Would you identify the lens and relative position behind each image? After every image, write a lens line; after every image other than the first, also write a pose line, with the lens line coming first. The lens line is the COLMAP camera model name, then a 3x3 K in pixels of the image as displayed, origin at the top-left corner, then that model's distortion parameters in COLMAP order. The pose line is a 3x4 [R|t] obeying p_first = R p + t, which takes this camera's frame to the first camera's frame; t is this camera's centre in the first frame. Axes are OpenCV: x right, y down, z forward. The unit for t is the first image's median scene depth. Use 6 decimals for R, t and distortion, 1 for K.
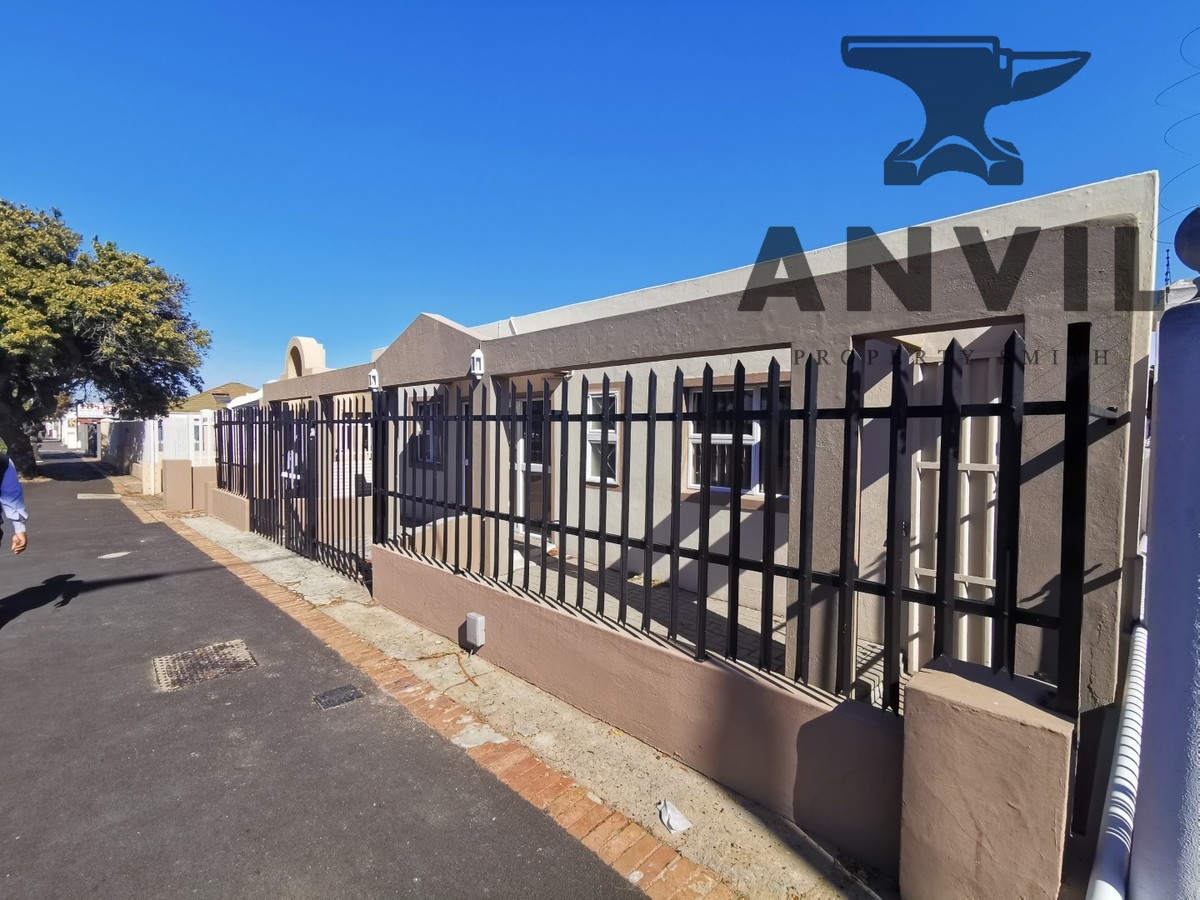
lens RADIAL K [[553.1, 0, 600.6], [0, 553.1, 451.6], [0, 0, 1]] dist [0.013728, -0.008228]
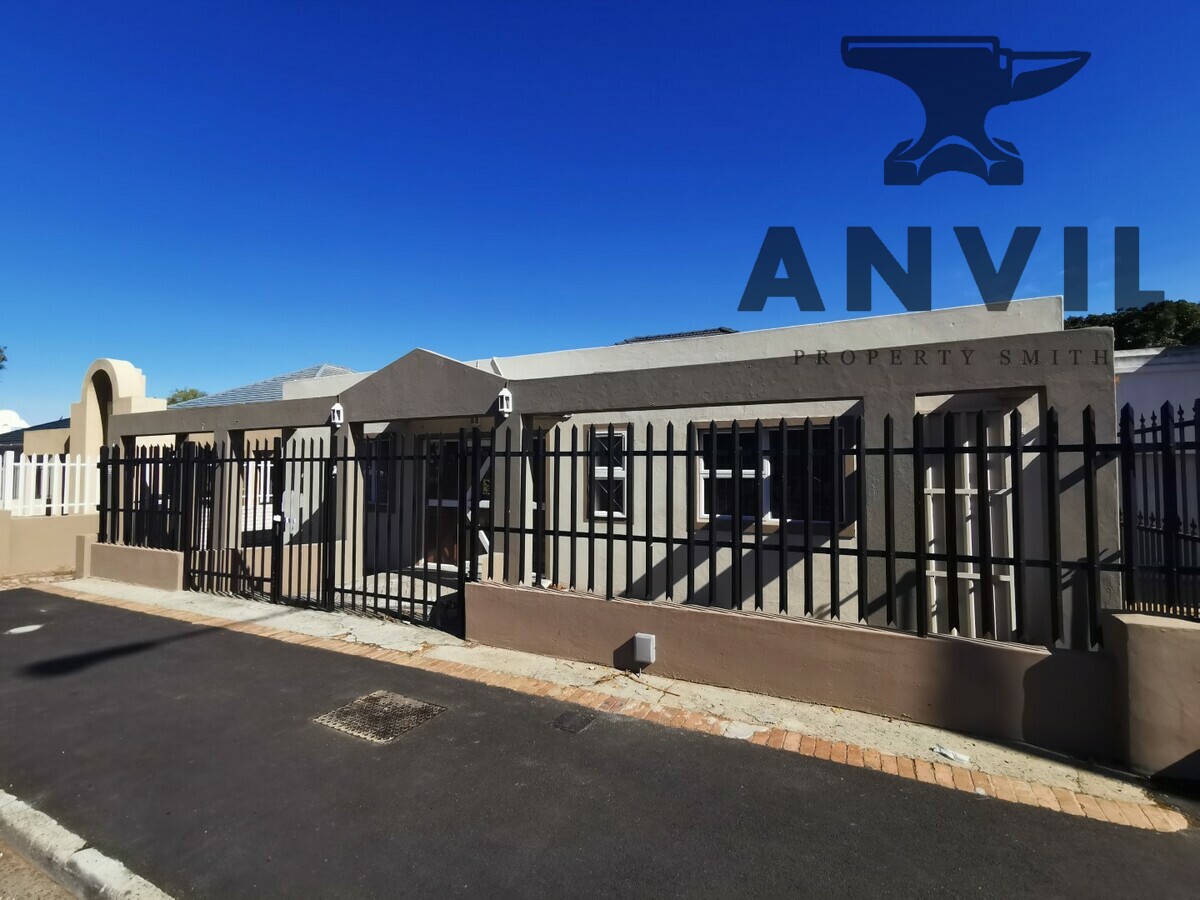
lens RADIAL K [[553.1, 0, 611.6], [0, 553.1, 441.1], [0, 0, 1]] dist [0.013728, -0.008228]
pose [[0.950355, 0.011495, 0.310956, -0.513926], [0.017390, 0.995794, -0.089959, 0.011973], [-0.310682, 0.090900, 0.946157, -0.031332]]
